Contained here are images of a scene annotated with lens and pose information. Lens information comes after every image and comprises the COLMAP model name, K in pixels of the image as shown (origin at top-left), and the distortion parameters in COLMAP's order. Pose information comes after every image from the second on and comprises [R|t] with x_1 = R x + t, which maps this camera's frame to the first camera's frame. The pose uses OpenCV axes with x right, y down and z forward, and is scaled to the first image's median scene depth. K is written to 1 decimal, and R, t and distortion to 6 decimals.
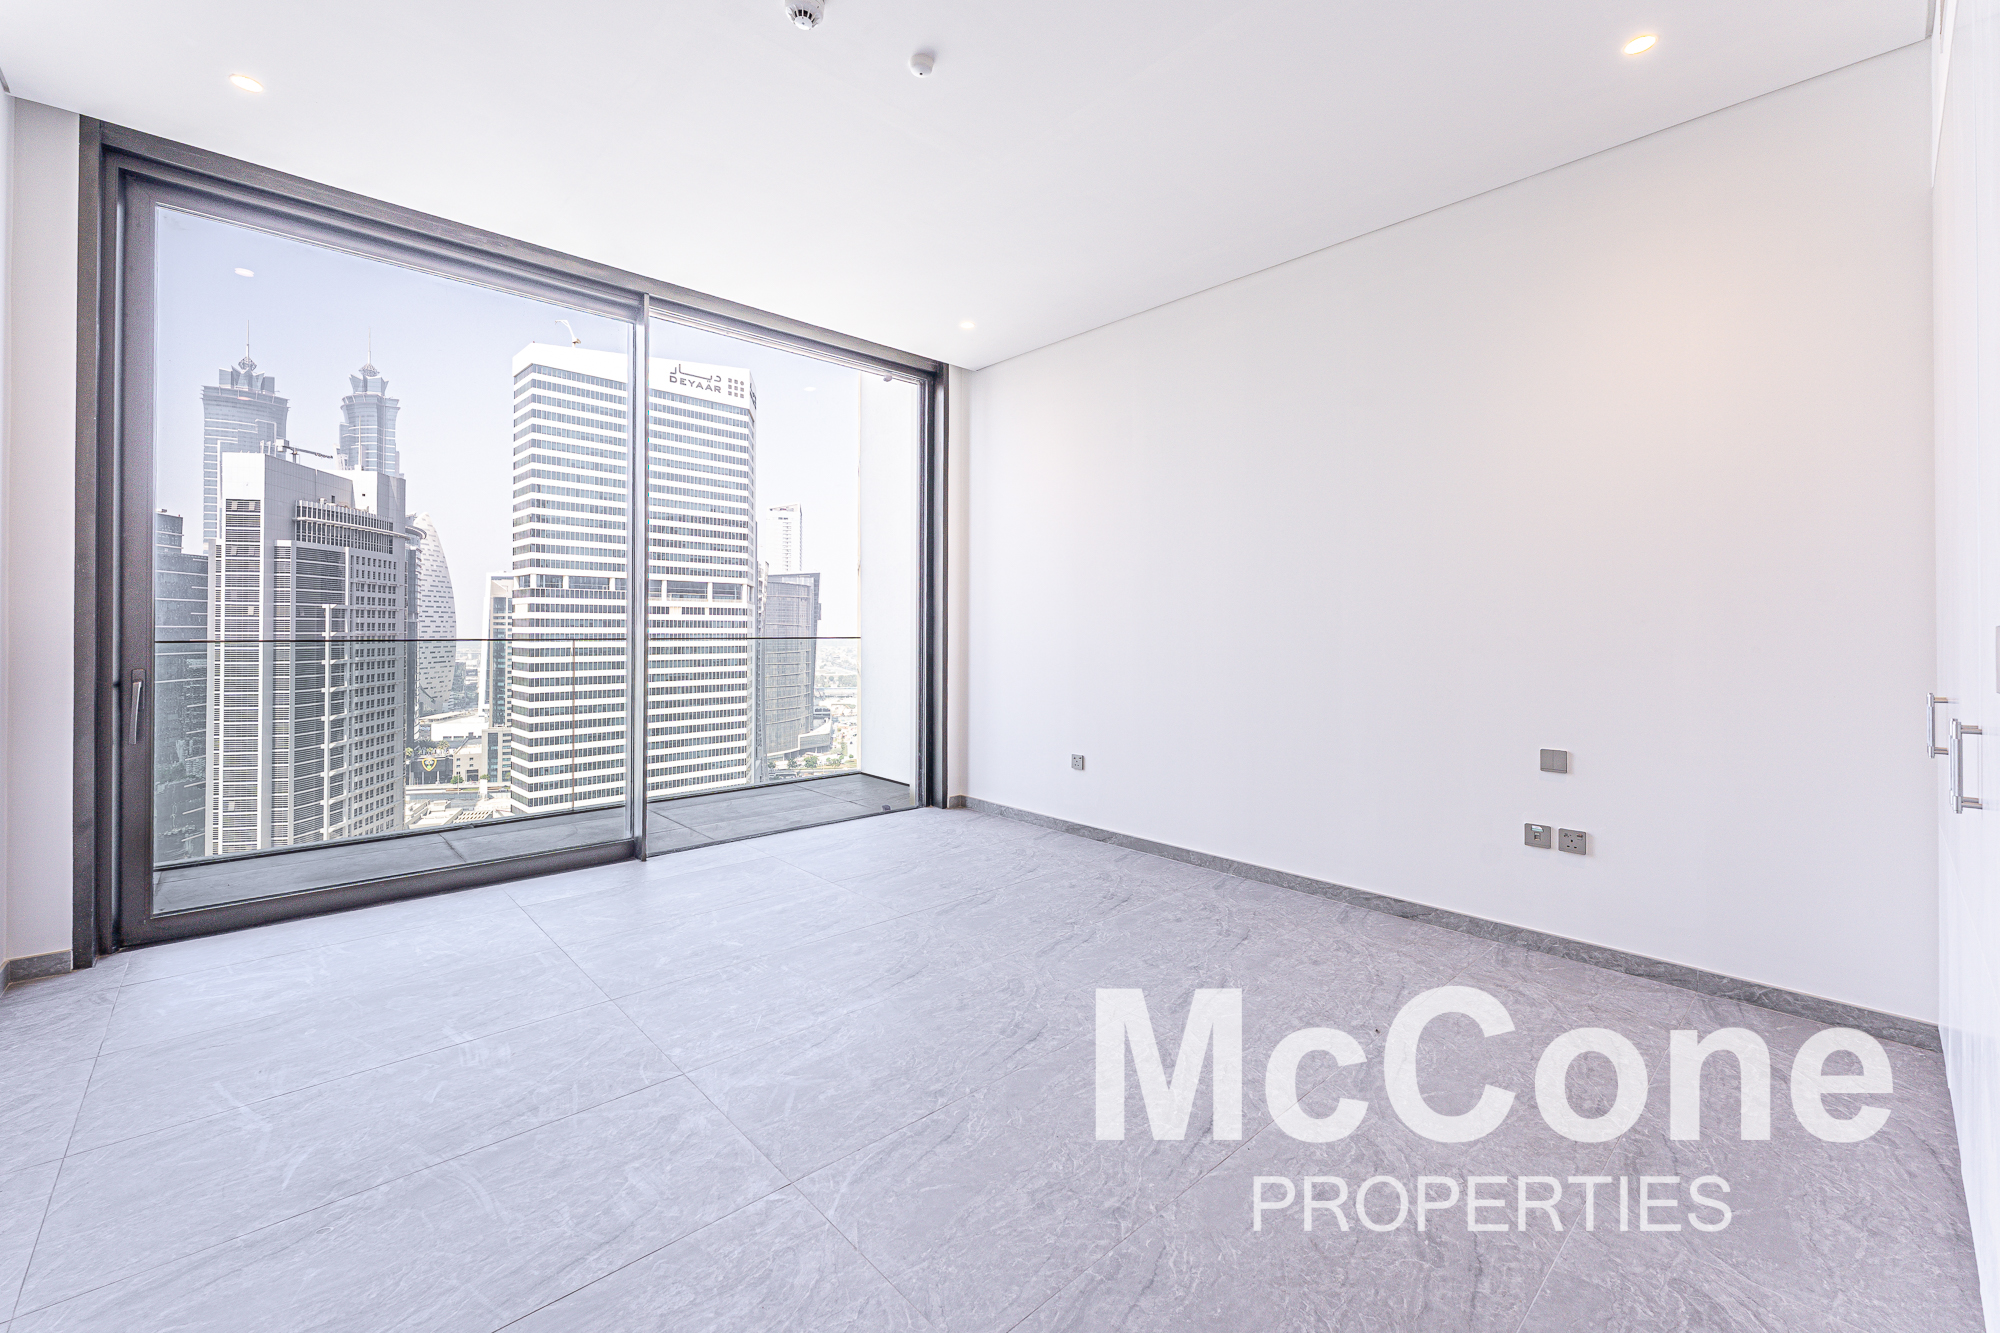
lens RADIAL K [[851.7, 0, 992.5], [0, 851.7, 628.6], [0, 0, 1]] dist [0.001012, -0.000352]
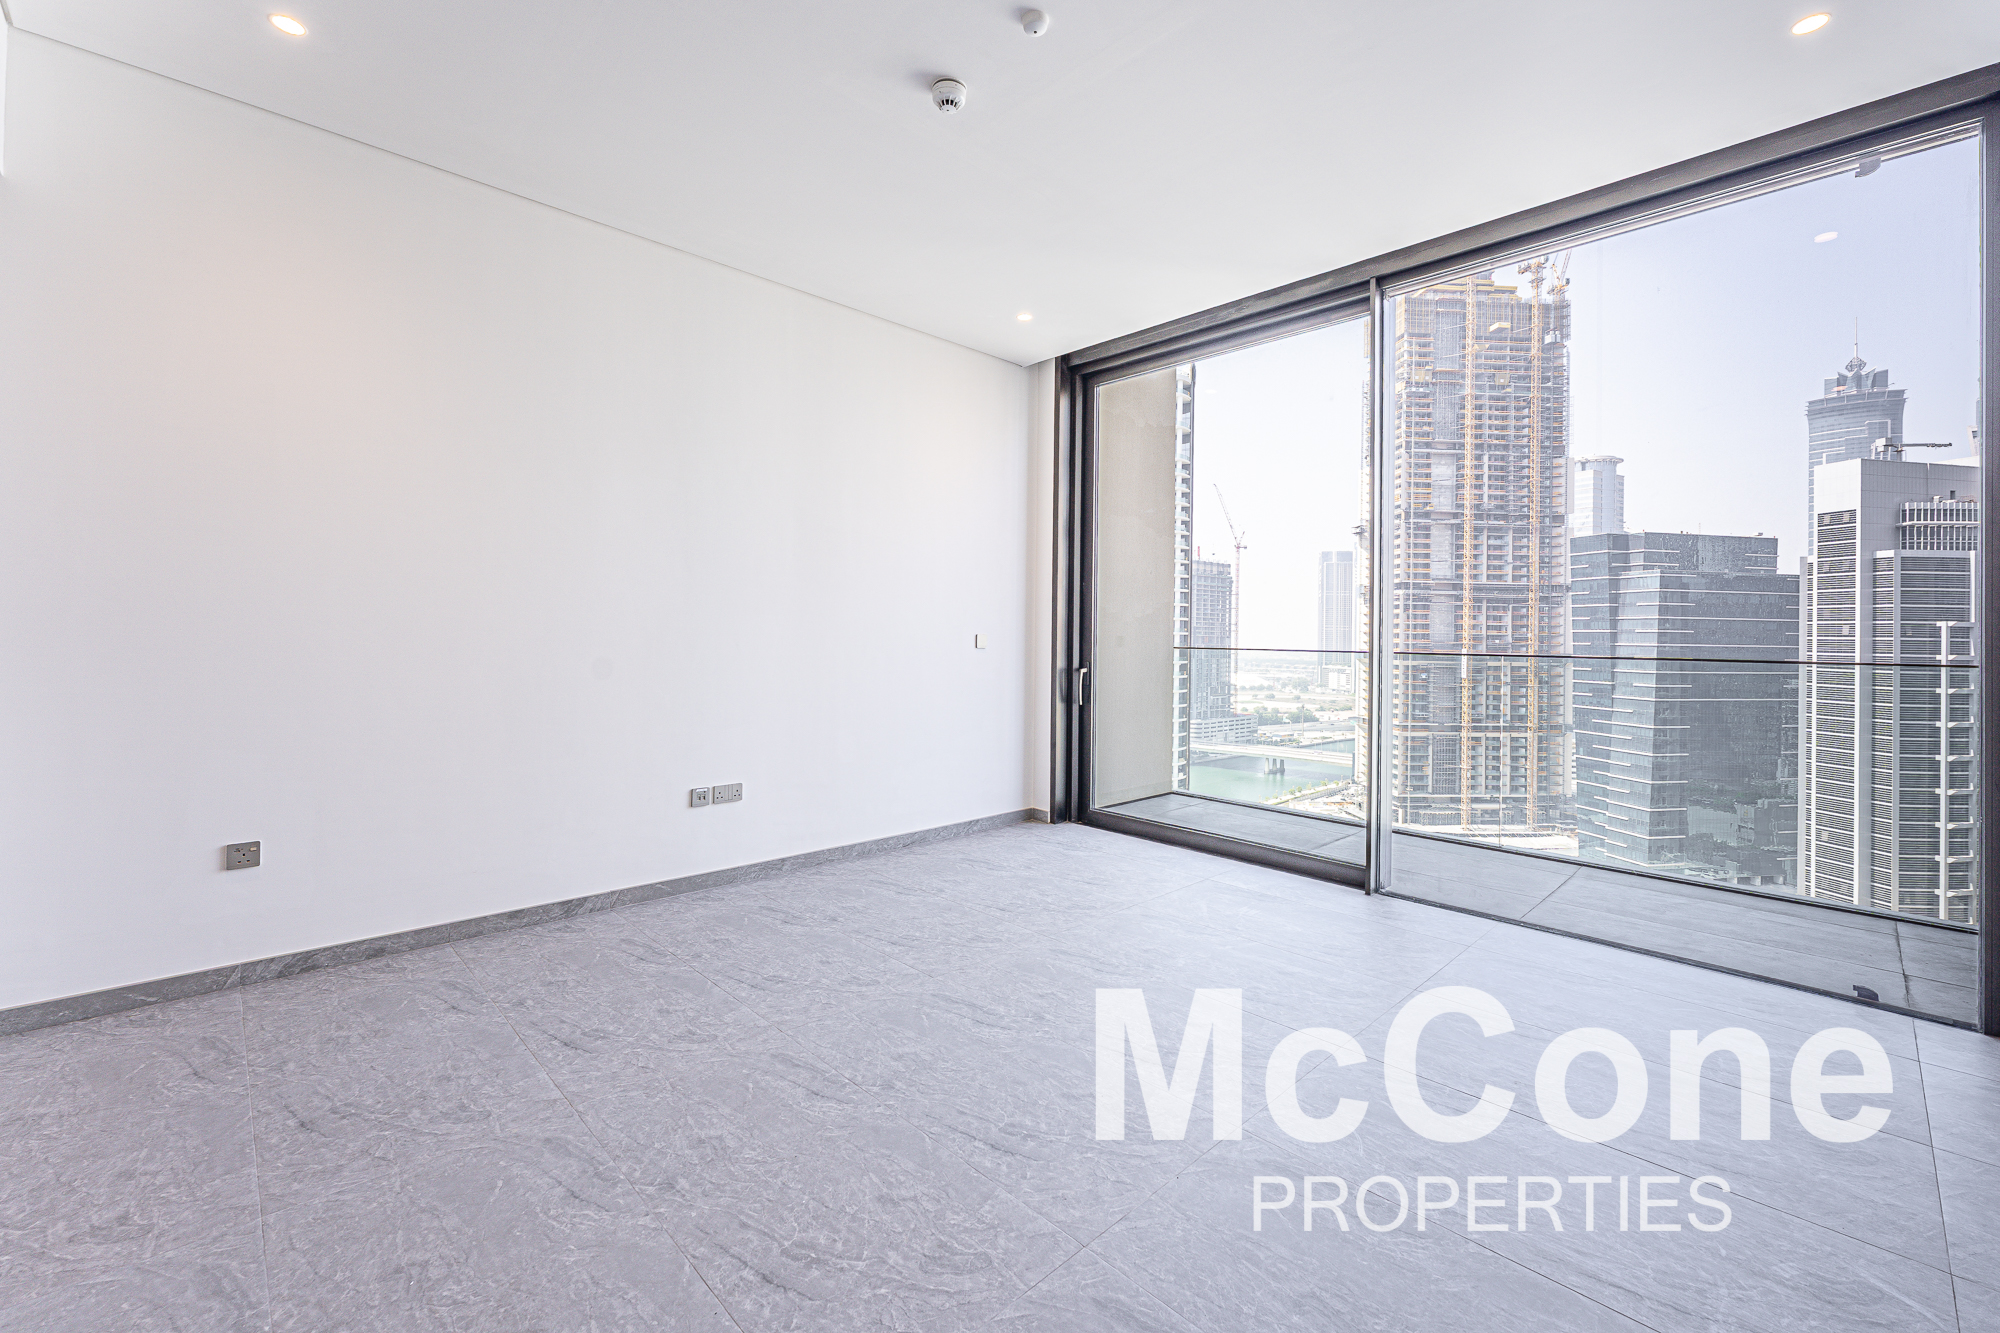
lens RADIAL K [[851.7, 0, 992.5], [0, 851.7, 628.6], [0, 0, 1]] dist [0.001012, -0.000352]
pose [[-0.016794, -0.010981, -0.999799, 0.073049], [-0.013971, 0.999845, -0.010747, 0.000273], [0.999761, 0.013788, -0.016945, 0.085951]]
